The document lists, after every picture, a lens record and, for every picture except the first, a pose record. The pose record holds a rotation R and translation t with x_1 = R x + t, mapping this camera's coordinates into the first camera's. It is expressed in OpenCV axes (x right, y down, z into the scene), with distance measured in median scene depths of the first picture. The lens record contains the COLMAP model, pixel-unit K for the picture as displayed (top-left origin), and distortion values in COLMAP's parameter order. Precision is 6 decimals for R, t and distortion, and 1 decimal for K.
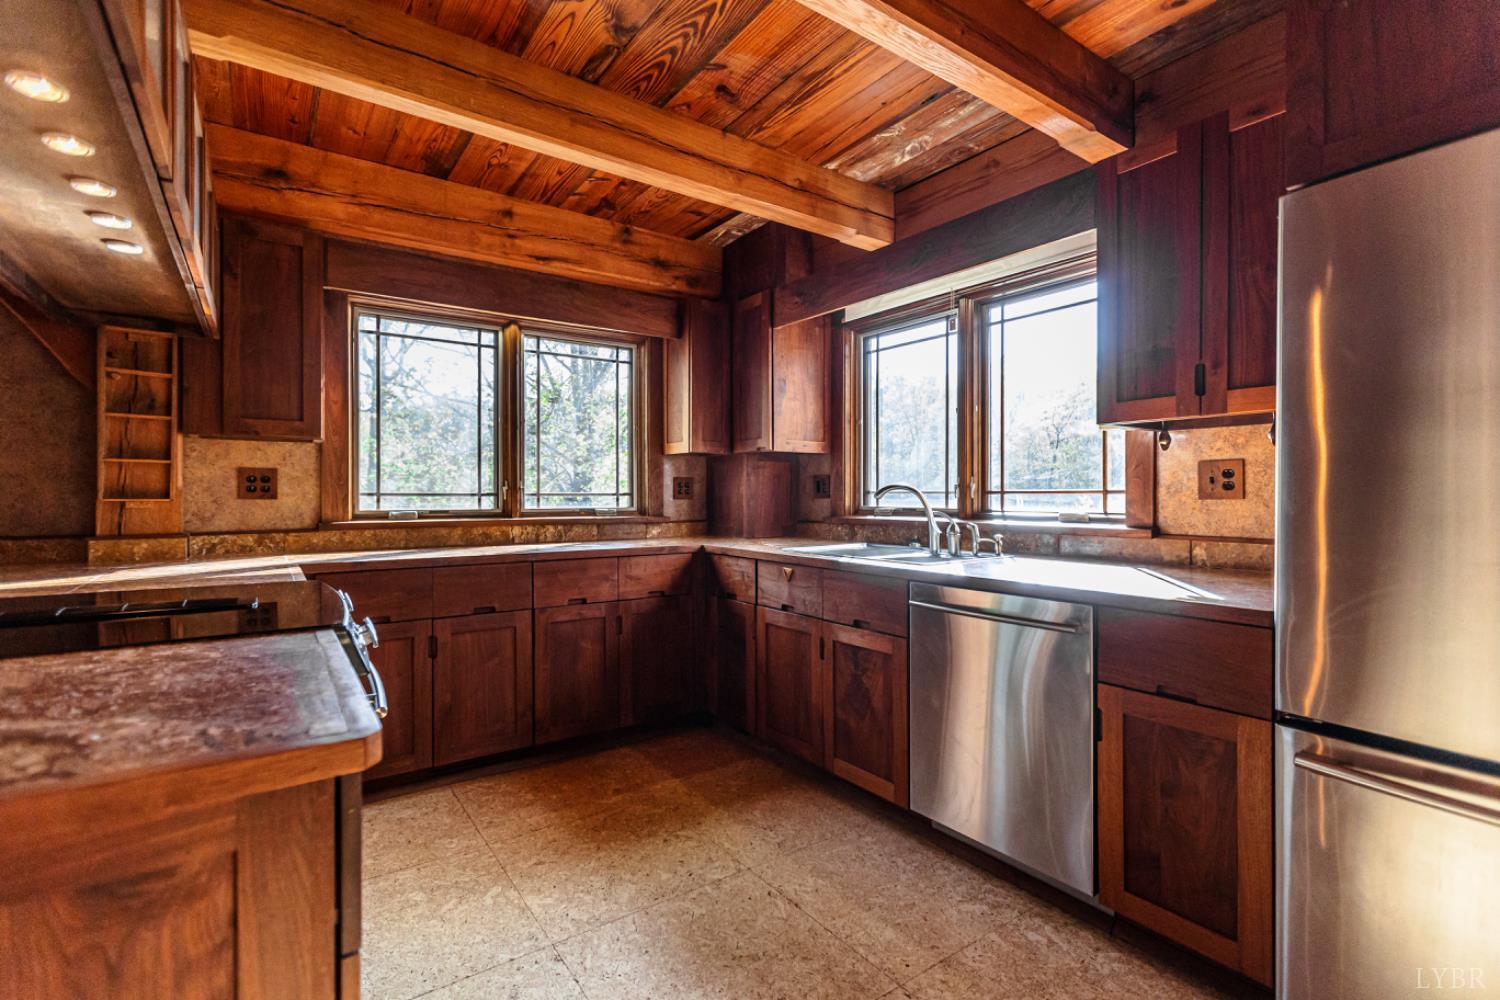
lens RADIAL K [[693.9, 0, 746.5], [0, 693.9, 496.2], [0, 0, 1]] dist [0.004196, -0.004224]
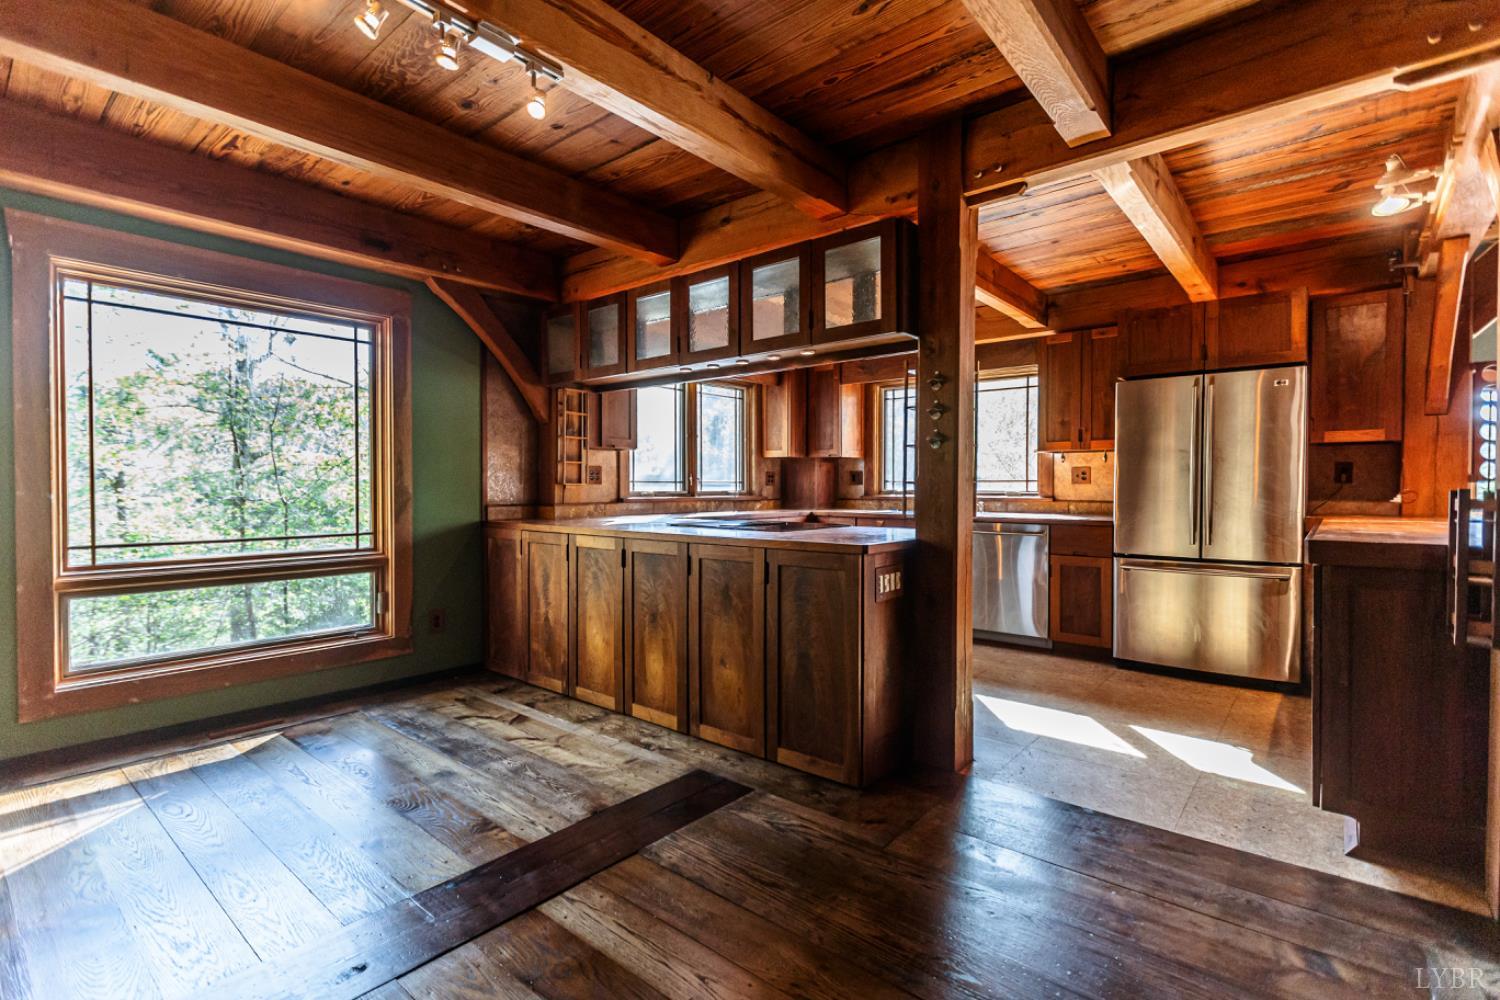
lens RADIAL K [[693.9, 0, 763.1], [0, 693.9, 496.4], [0, 0, 1]] dist [0.004196, -0.004224]
pose [[0.963613, -0.004072, 0.267269, -0.855935], [0.000538, 0.999911, 0.013295, 0.013030], [-0.267300, -0.012668, 0.963530, -0.845683]]
